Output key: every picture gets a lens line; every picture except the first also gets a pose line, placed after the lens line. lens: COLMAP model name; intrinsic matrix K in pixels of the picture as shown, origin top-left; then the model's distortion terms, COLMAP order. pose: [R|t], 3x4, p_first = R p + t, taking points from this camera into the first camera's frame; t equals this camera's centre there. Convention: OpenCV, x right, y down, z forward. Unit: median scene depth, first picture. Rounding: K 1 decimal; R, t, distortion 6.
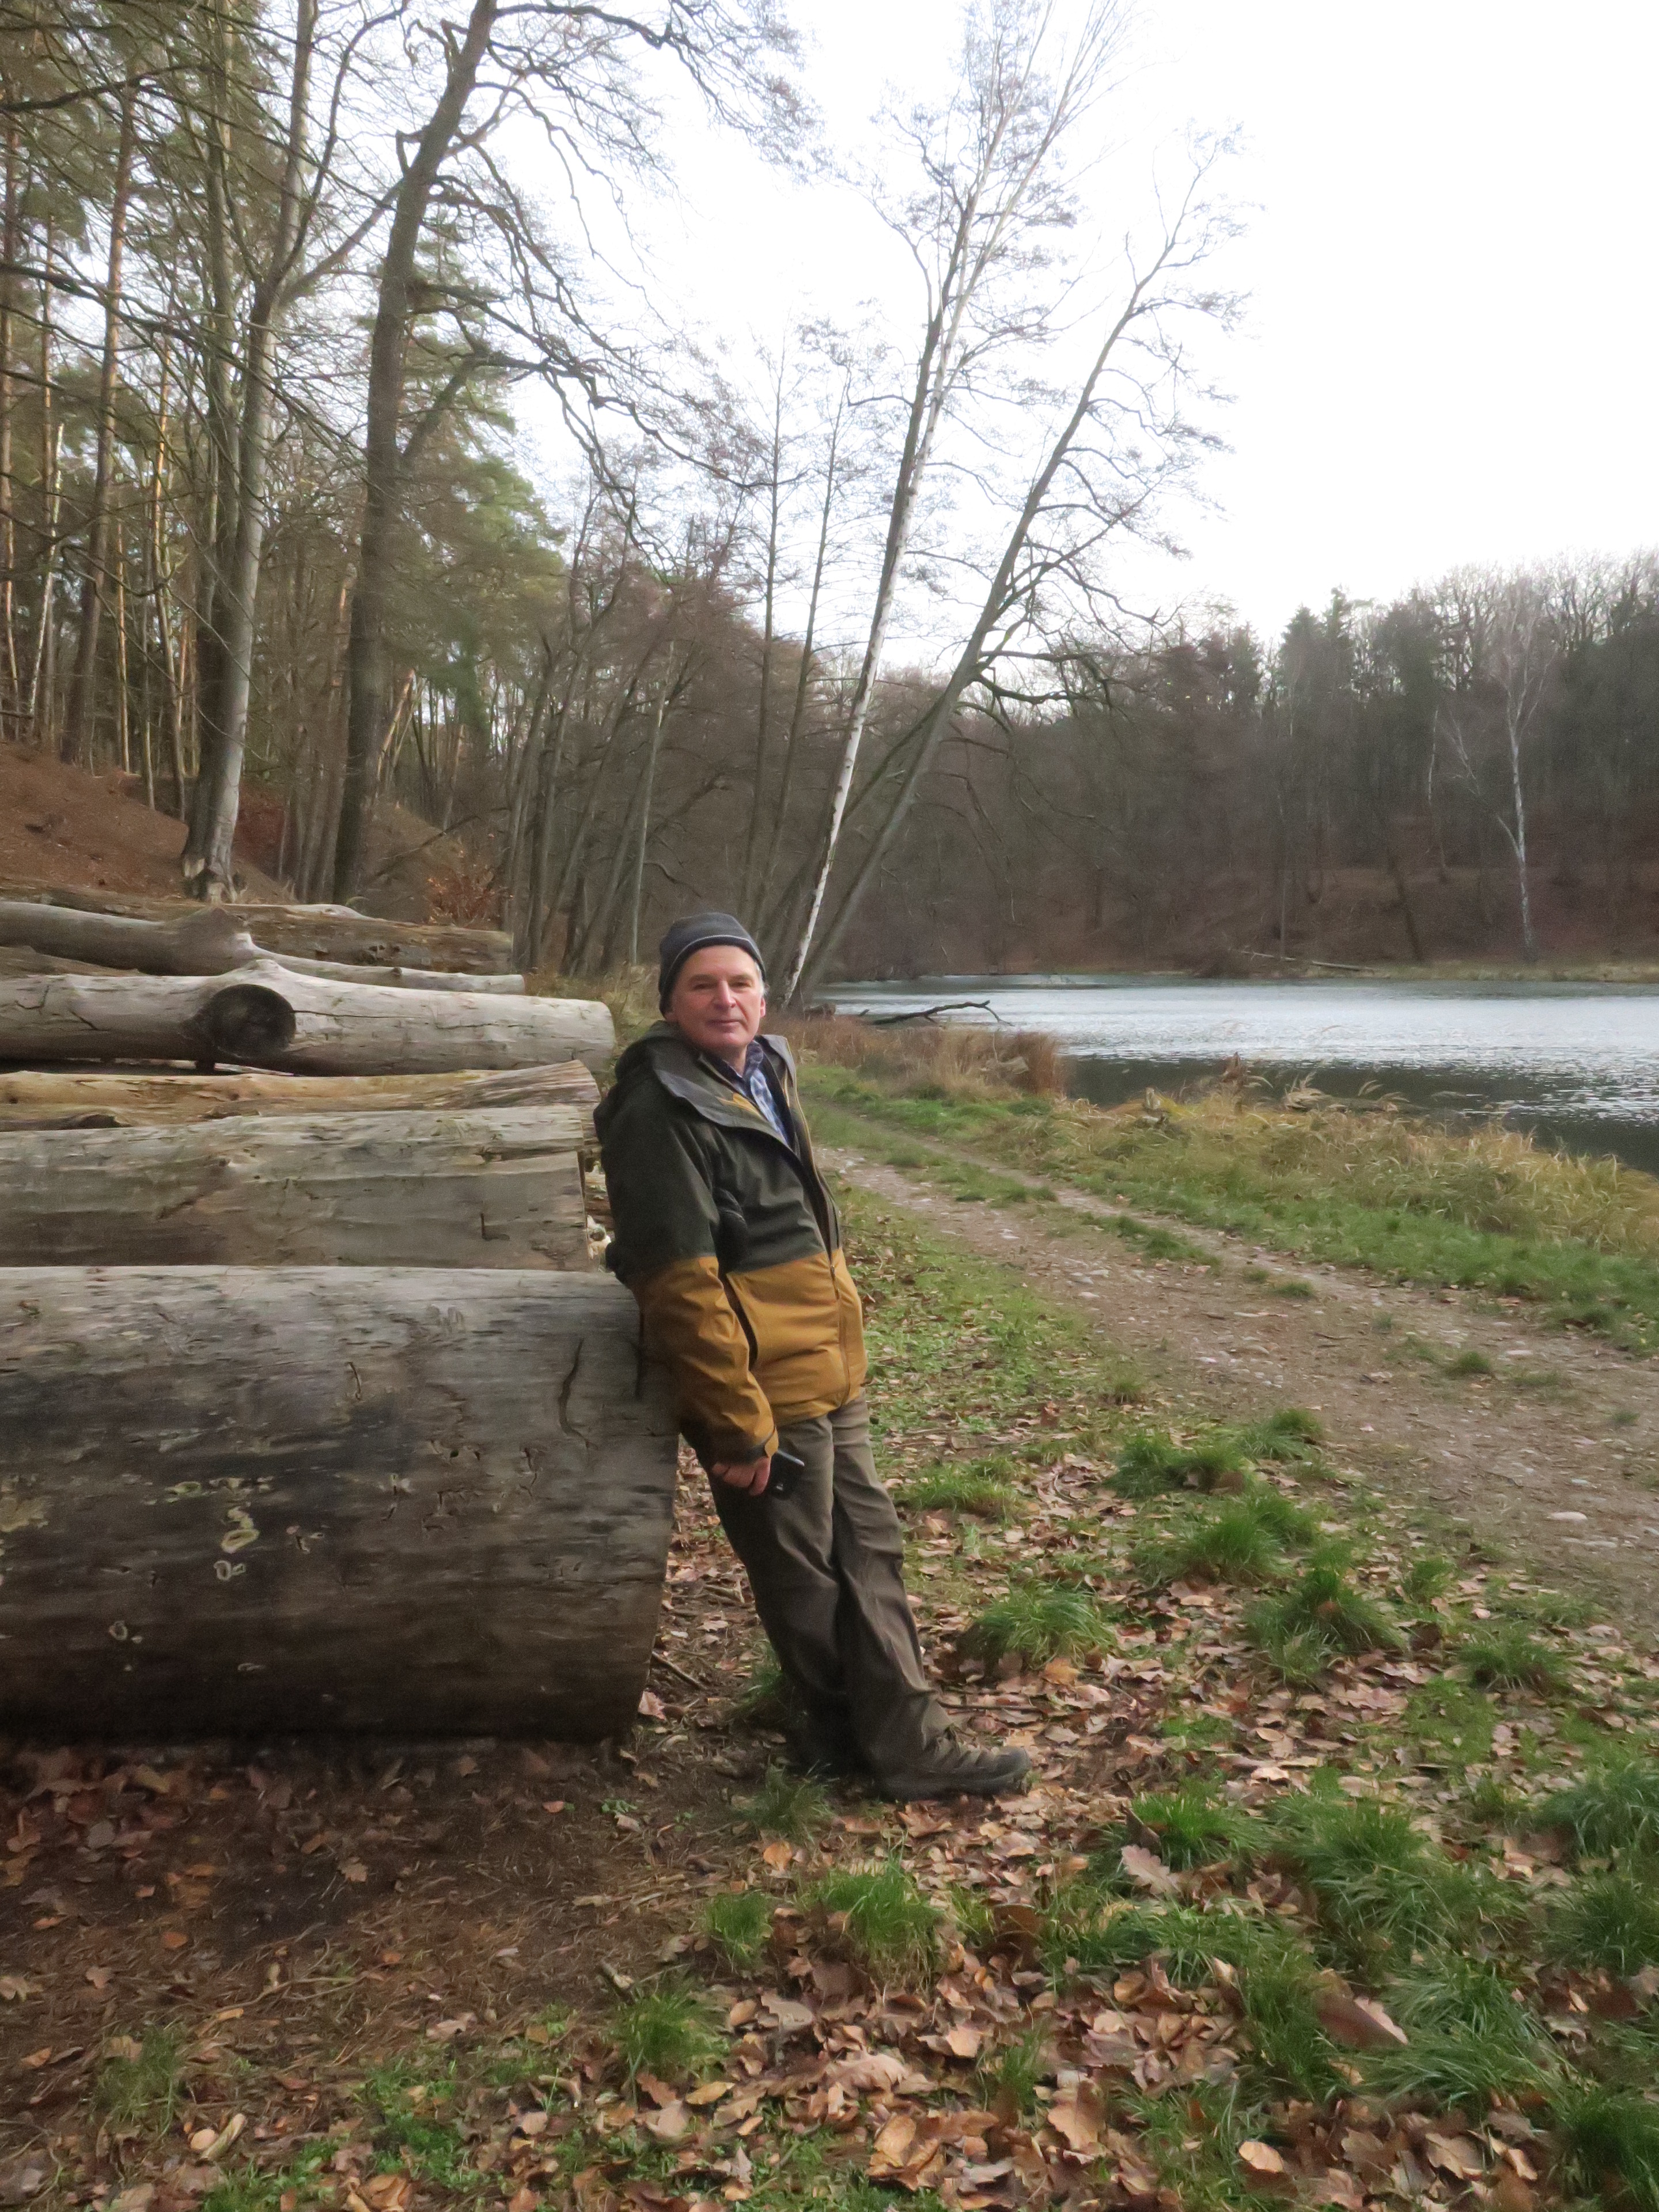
lens RADIAL K [[1907.5, 0, 829.5], [0, 1907.5, 1106.0], [0, 0, 1]] dist [0.000187, 0.001530]
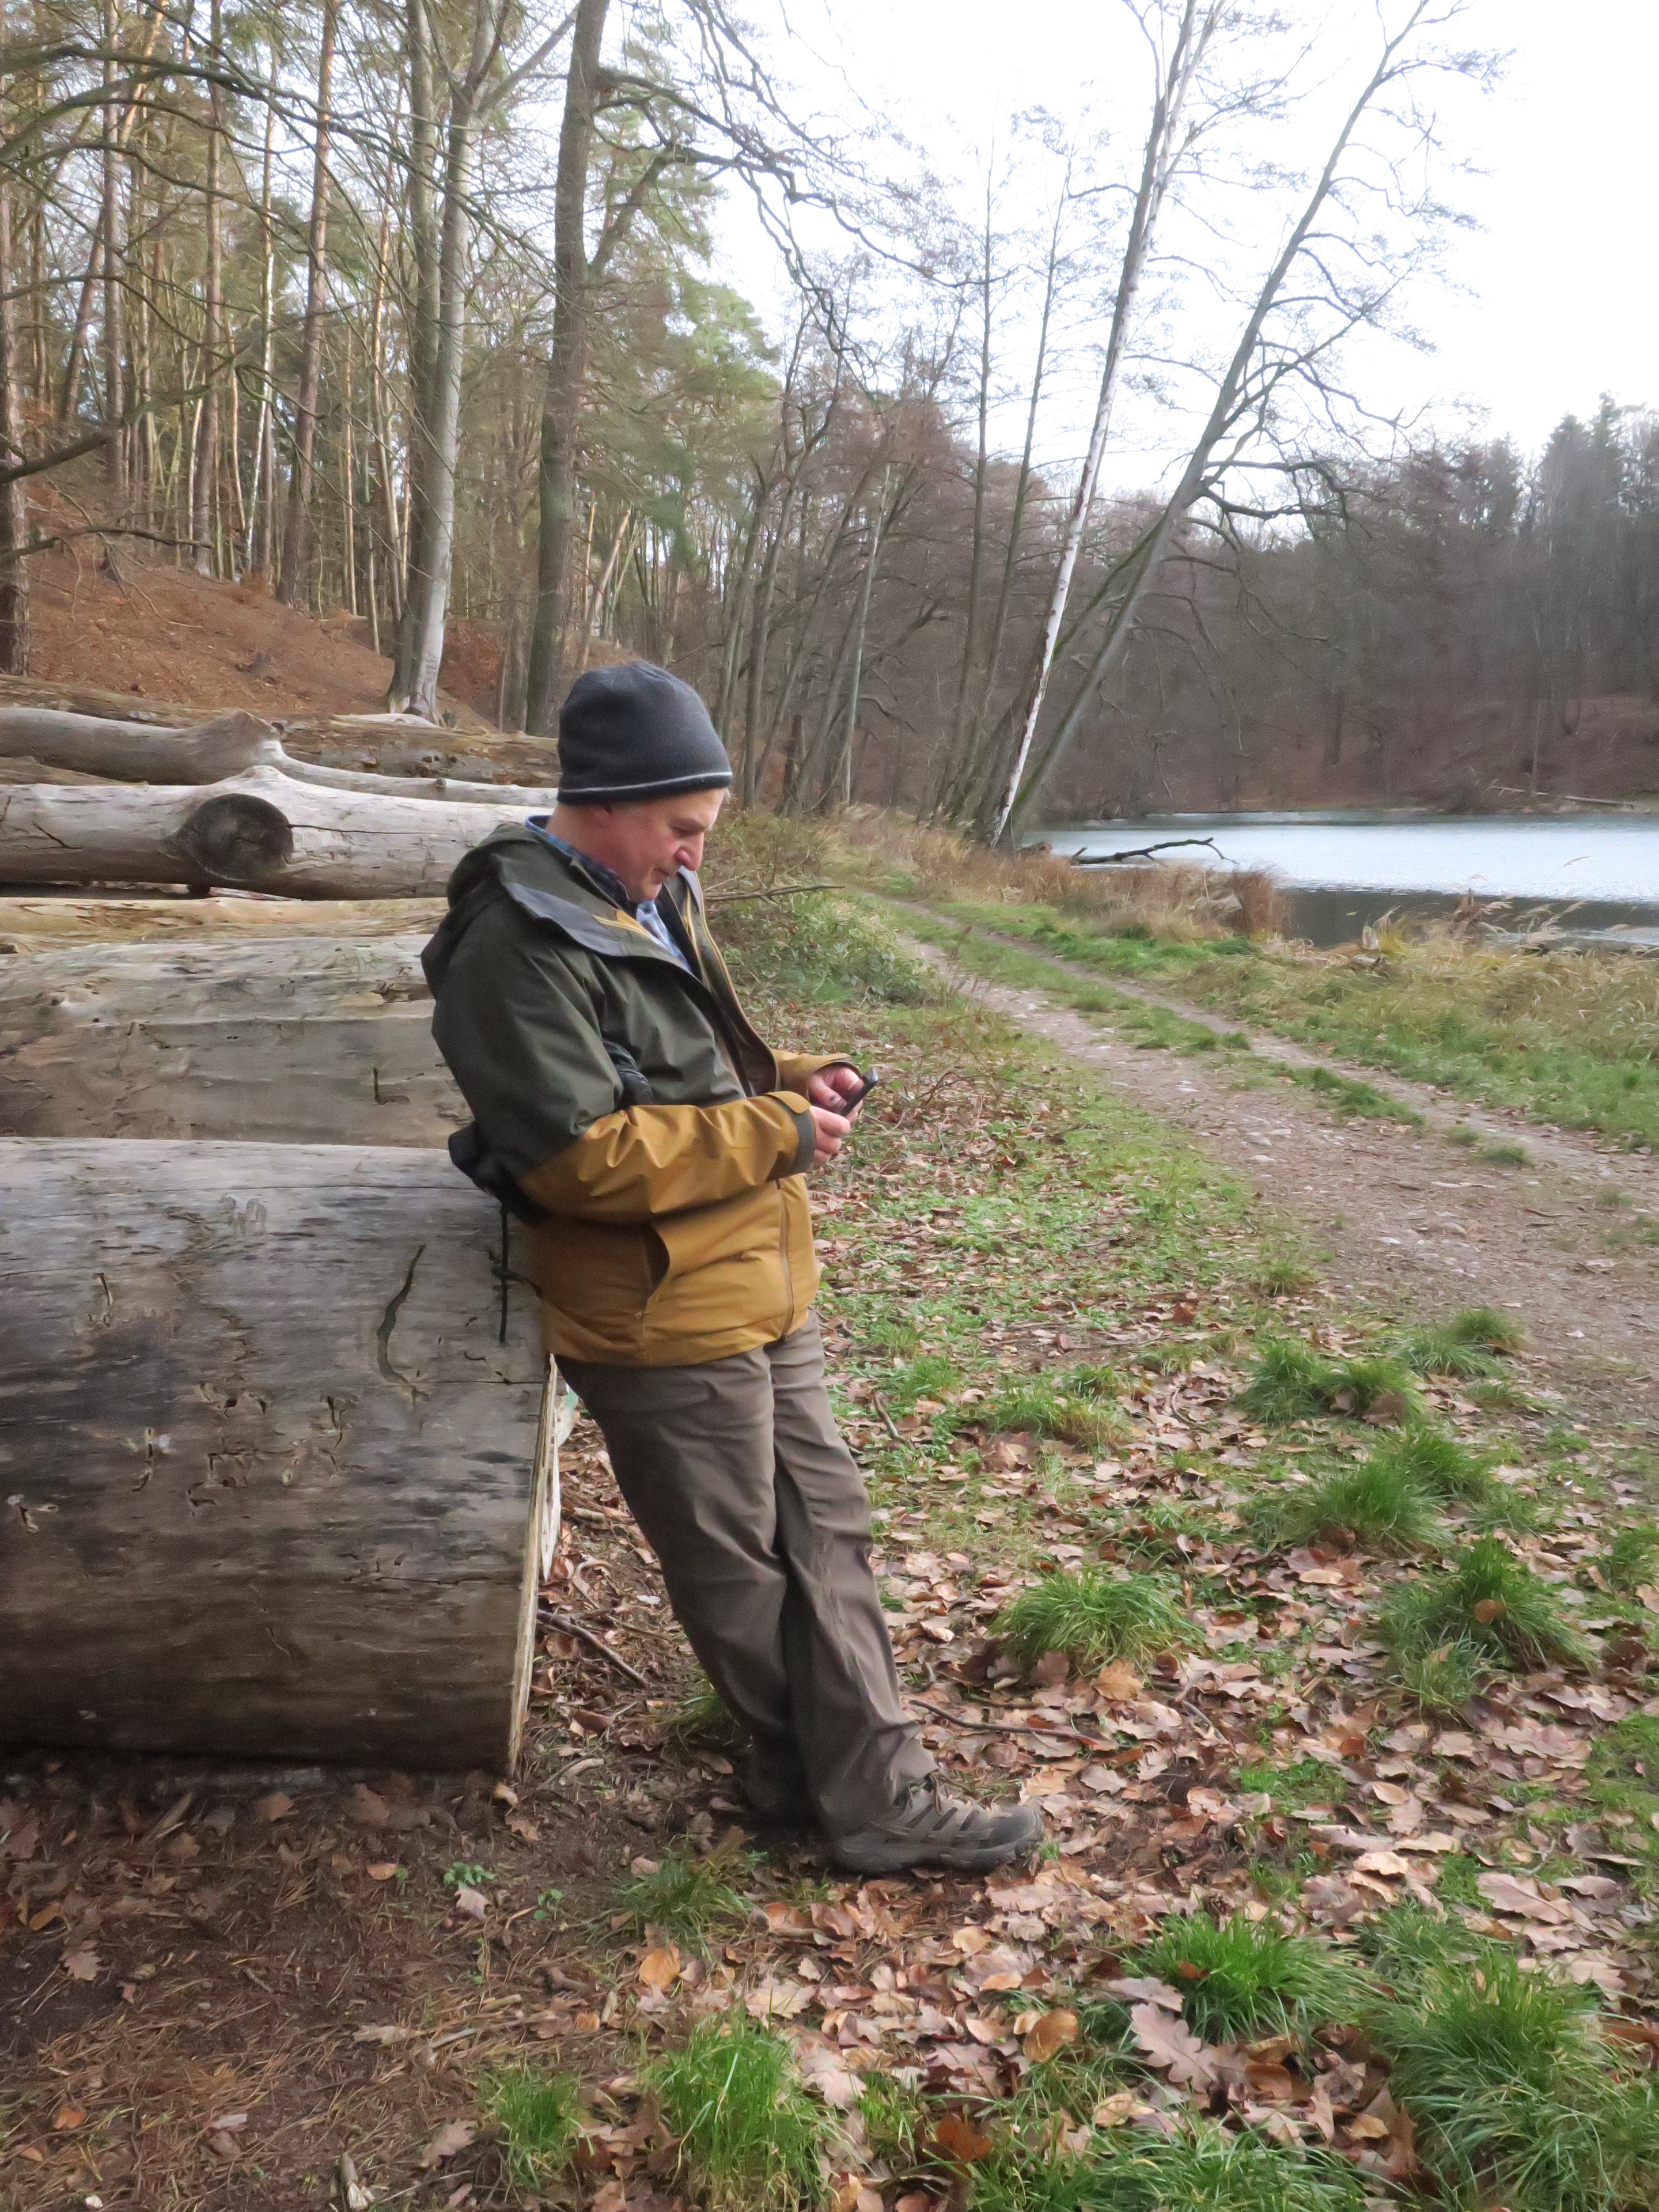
lens RADIAL K [[1931.5, 0, 829.5], [0, 1931.5, 1106.0], [0, 0, 1]] dist [-0.009532, 0.012570]
pose [[0.993616, 0.011148, -0.112267, 0.069212], [-0.001948, 0.996653, 0.081724, 0.005466], [0.112802, -0.080984, 0.990312, 0.189422]]
